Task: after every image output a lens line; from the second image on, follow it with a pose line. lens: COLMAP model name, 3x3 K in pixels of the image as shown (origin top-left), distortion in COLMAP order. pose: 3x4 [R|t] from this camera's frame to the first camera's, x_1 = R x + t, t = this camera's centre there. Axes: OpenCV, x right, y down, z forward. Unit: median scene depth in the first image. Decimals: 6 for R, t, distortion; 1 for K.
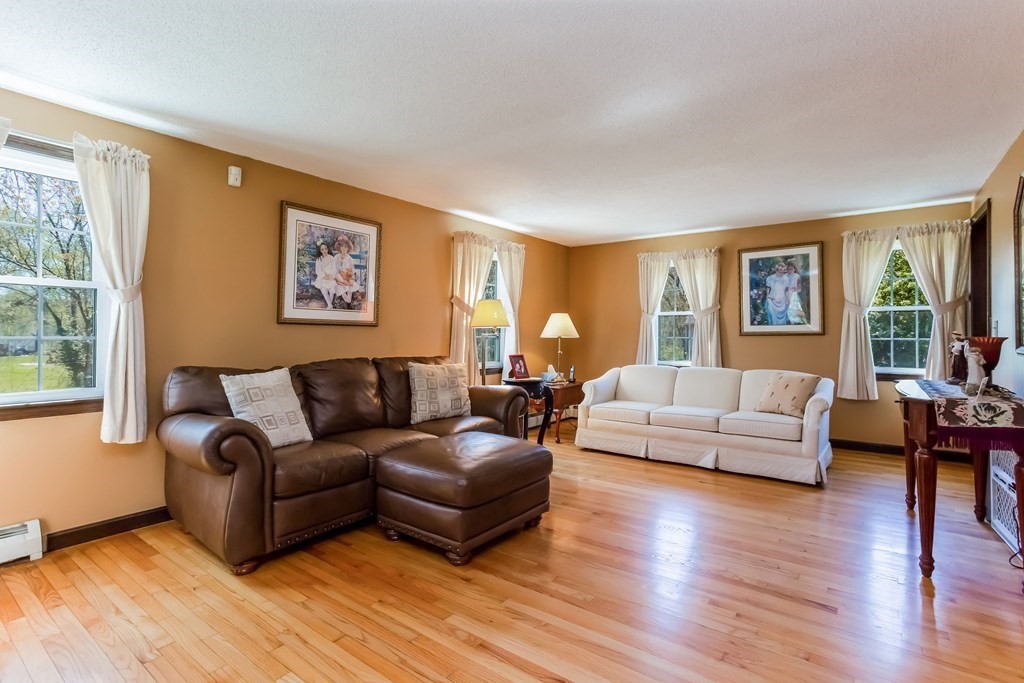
lens RADIAL K [[494.5, 0, 508.7], [0, 494.5, 328.6], [0, 0, 1]] dist [-0.005592, 0.000716]
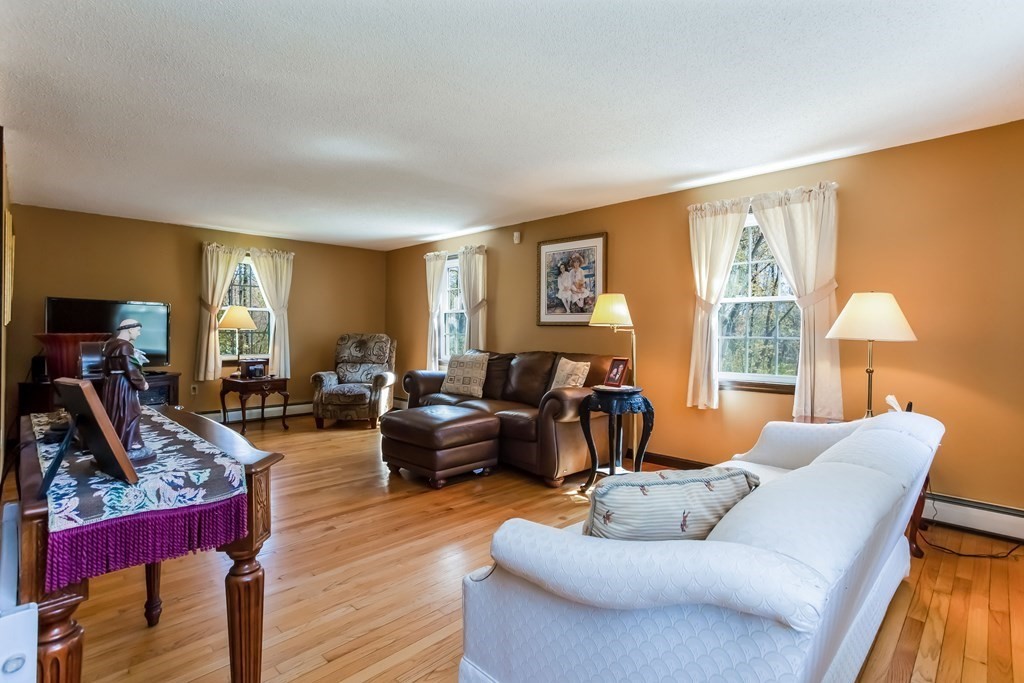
lens RADIAL K [[494.5, 0, 508.7], [0, 494.5, 328.6], [0, 0, 1]] dist [-0.005592, 0.000716]
pose [[-0.151139, 0.003287, -0.988507, 0.760947], [0.010386, 0.999945, 0.001738, -0.003157], [0.988458, -0.010004, -0.151164, 0.844237]]
